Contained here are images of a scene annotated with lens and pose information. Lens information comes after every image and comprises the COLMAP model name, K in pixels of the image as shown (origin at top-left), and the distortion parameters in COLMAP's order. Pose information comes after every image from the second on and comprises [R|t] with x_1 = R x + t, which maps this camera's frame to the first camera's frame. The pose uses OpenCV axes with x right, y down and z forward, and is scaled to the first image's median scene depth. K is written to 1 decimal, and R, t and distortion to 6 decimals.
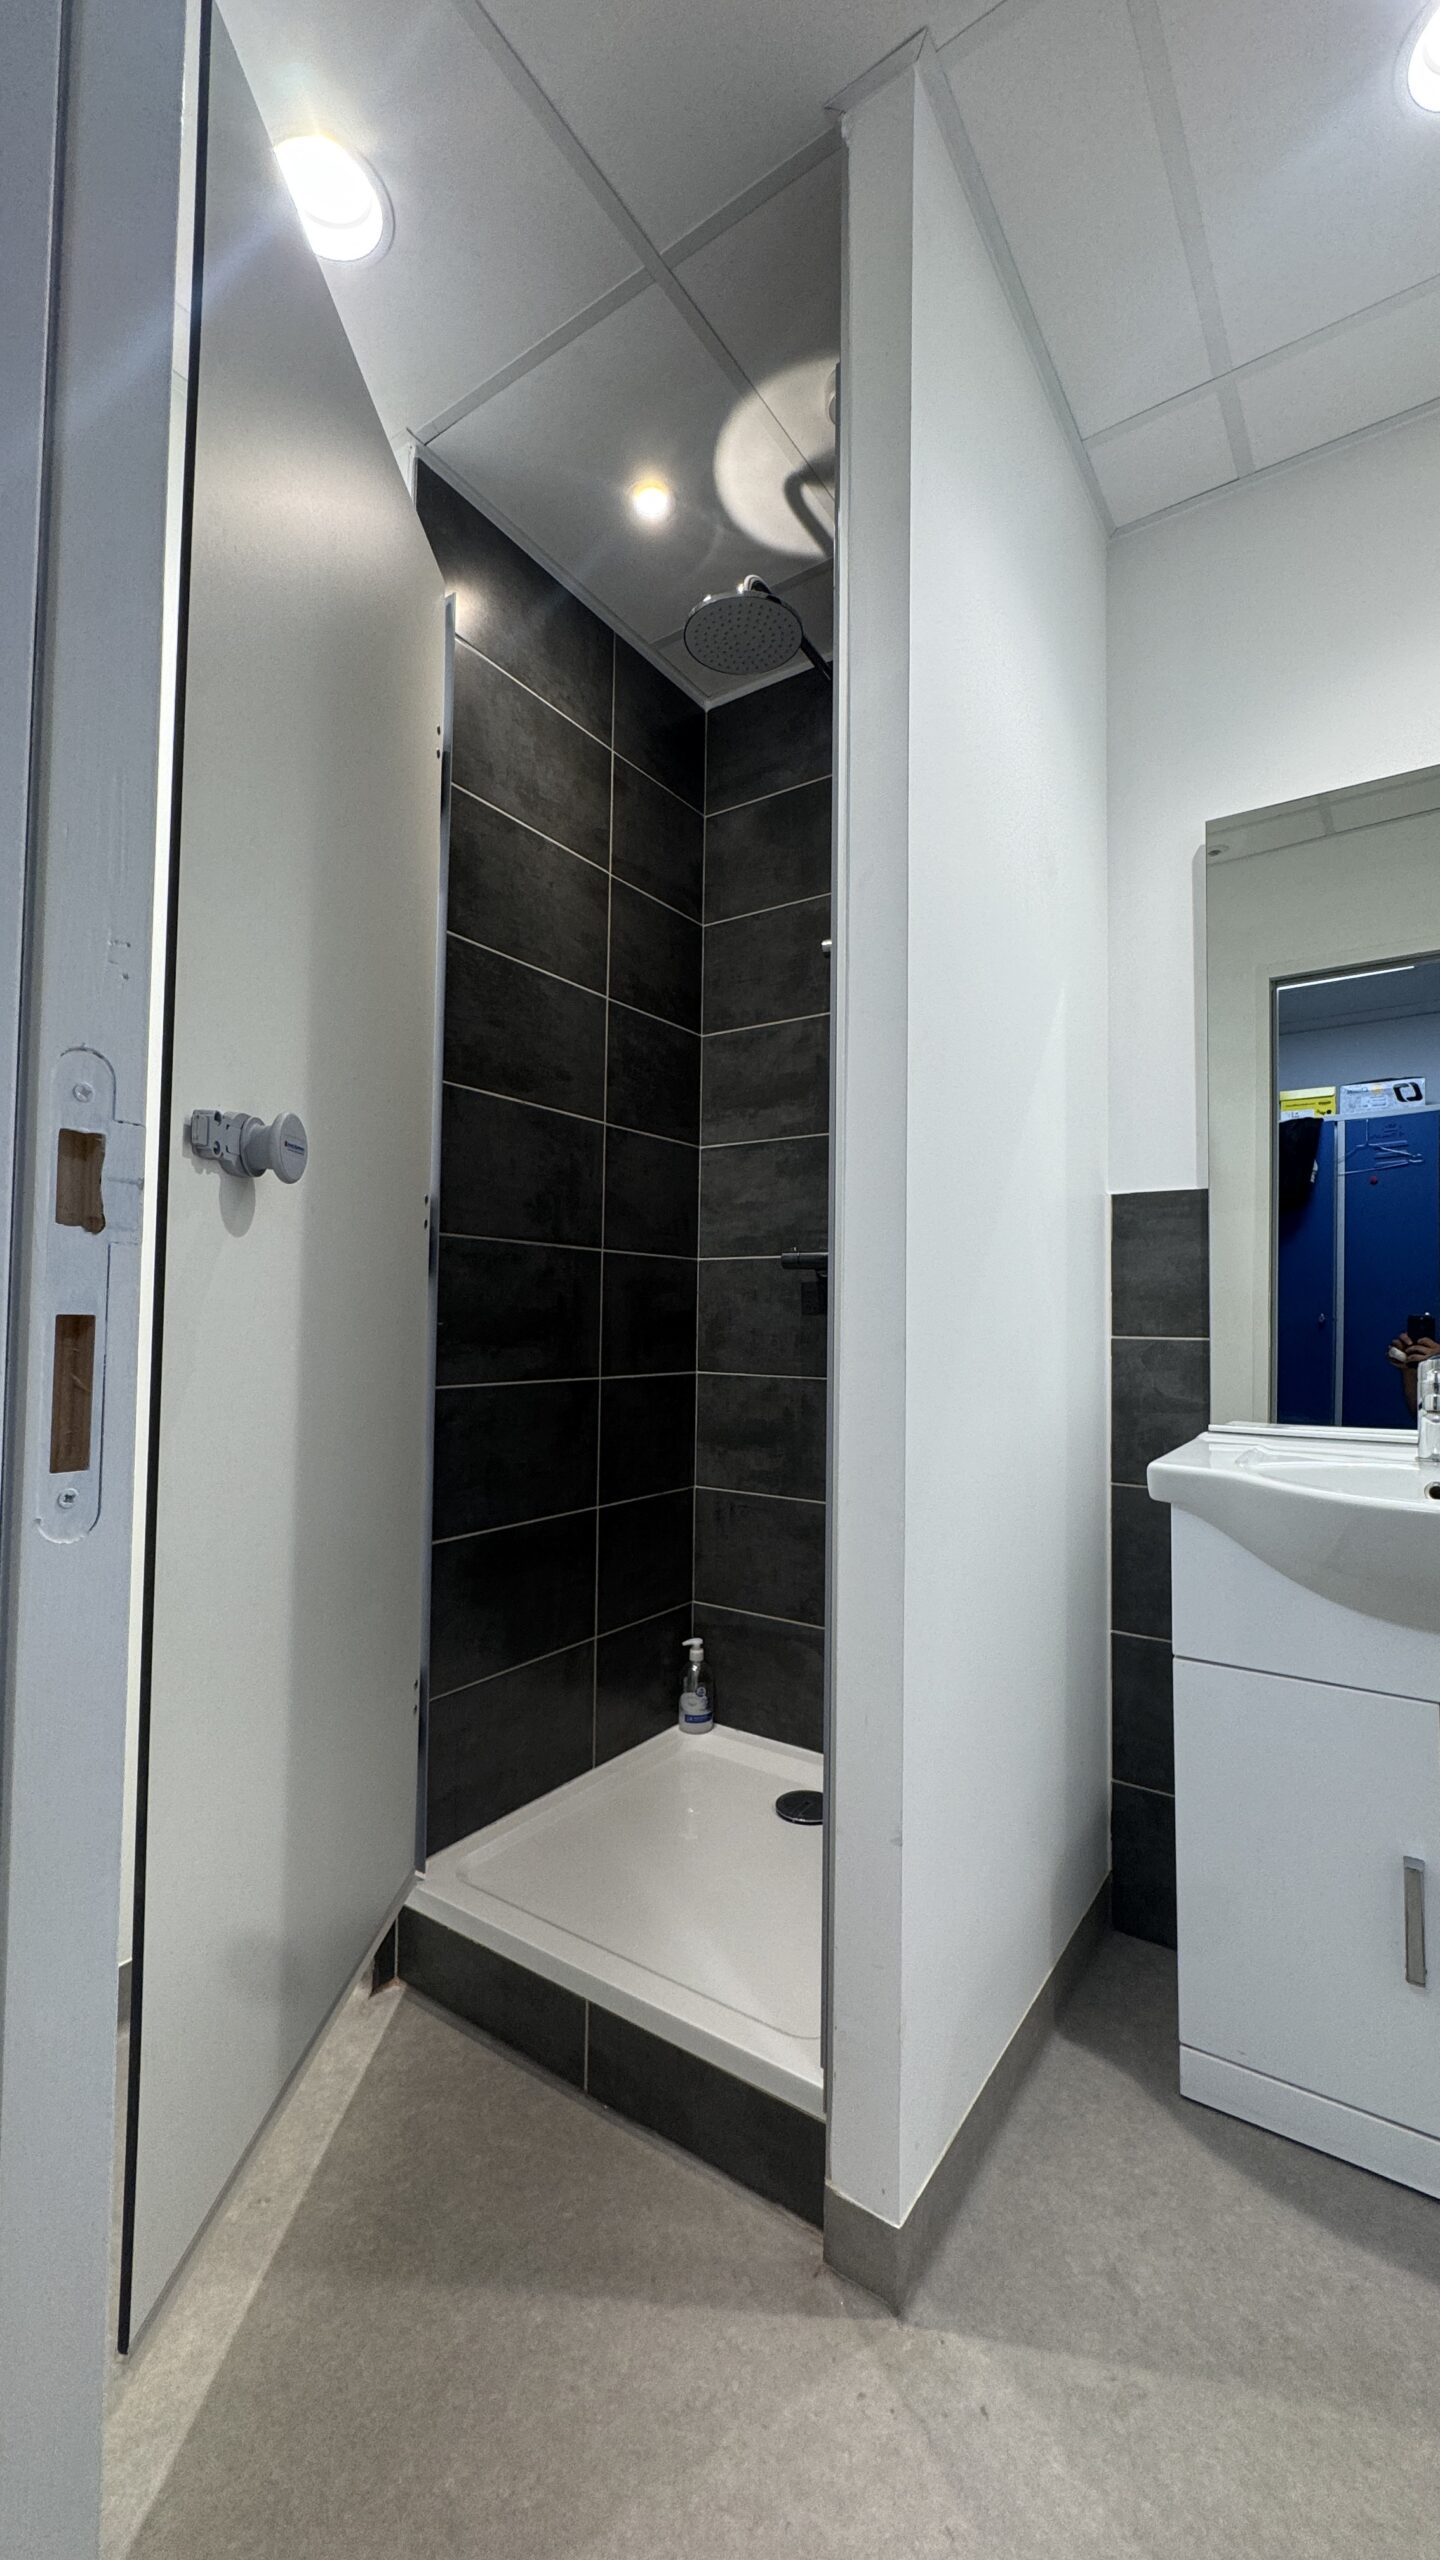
lens RADIAL K [[1011.8, 0, 718.5], [0, 1011.8, 1278.6], [0, 0, 1]] dist [0.002751, -0.000202]
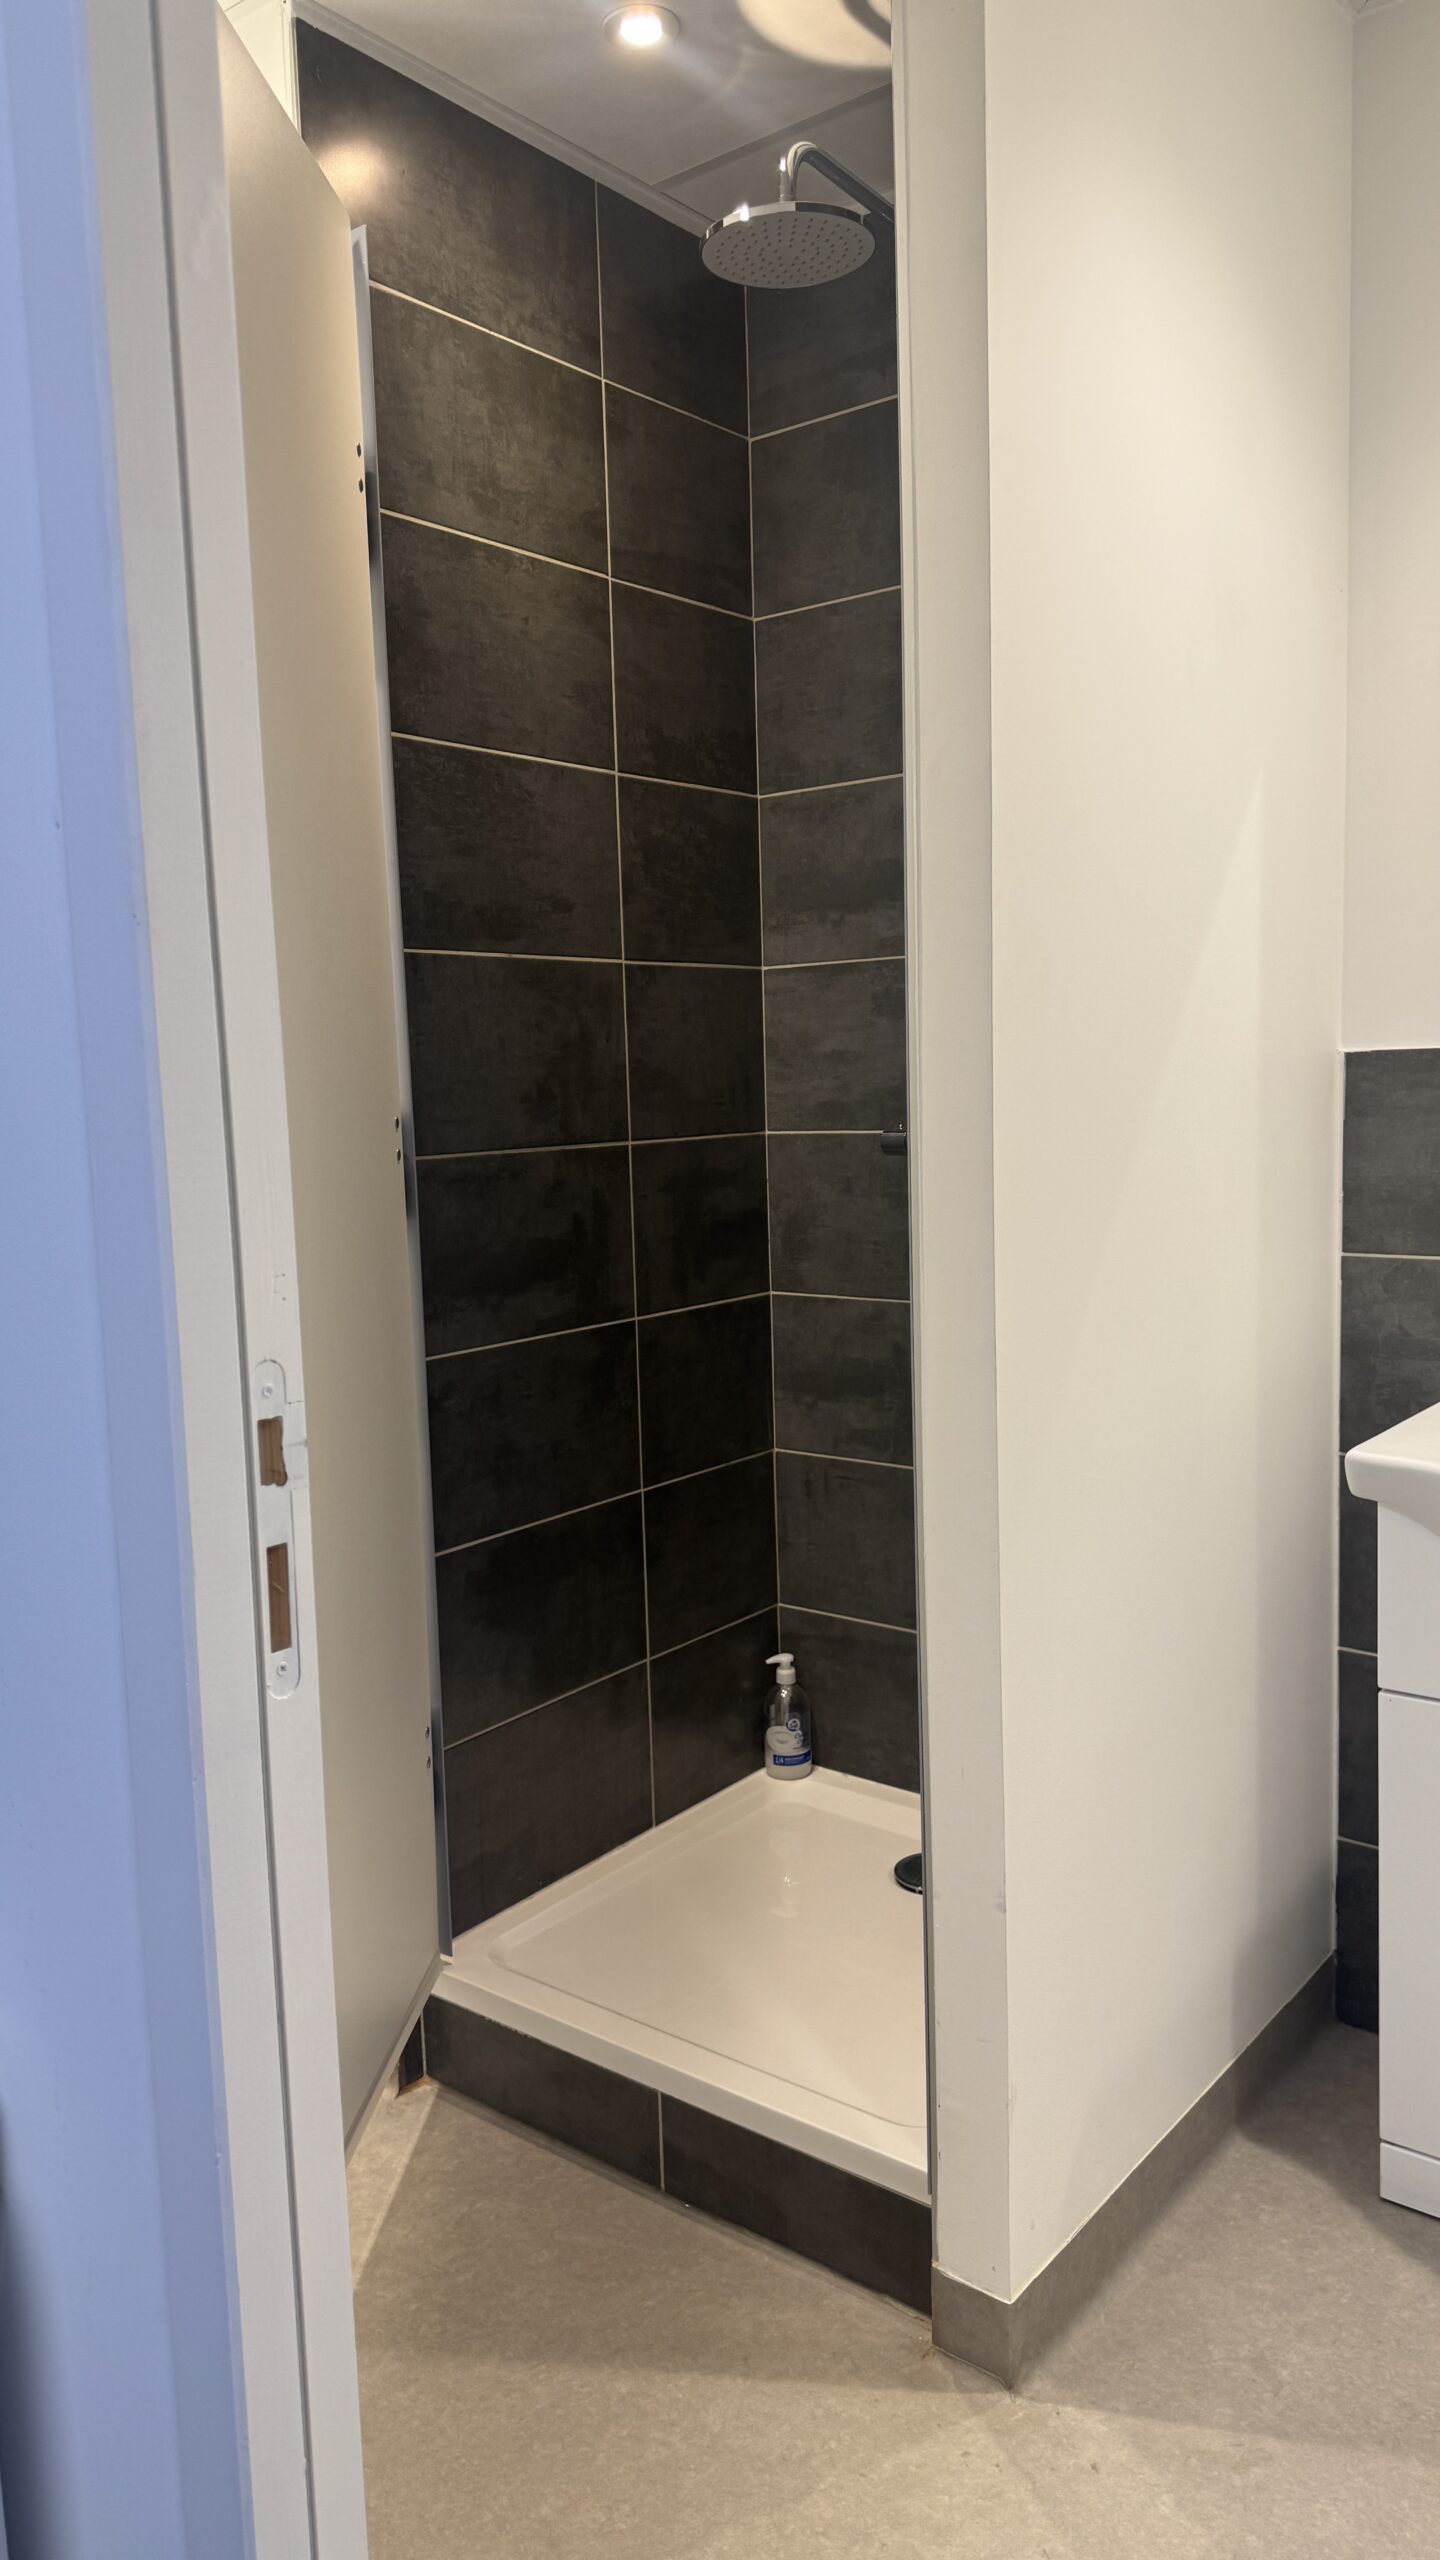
lens RADIAL K [[1792.6, 0, 720.0], [0, 1792.6, 1280.0], [0, 0, 1]] dist [0.125175, -0.132839]
pose [[0.997008, -0.034468, -0.069181, 0.043341], [0.045142, 0.986213, 0.159204, -0.169727], [0.062740, -0.161851, 0.984819, -0.339916]]
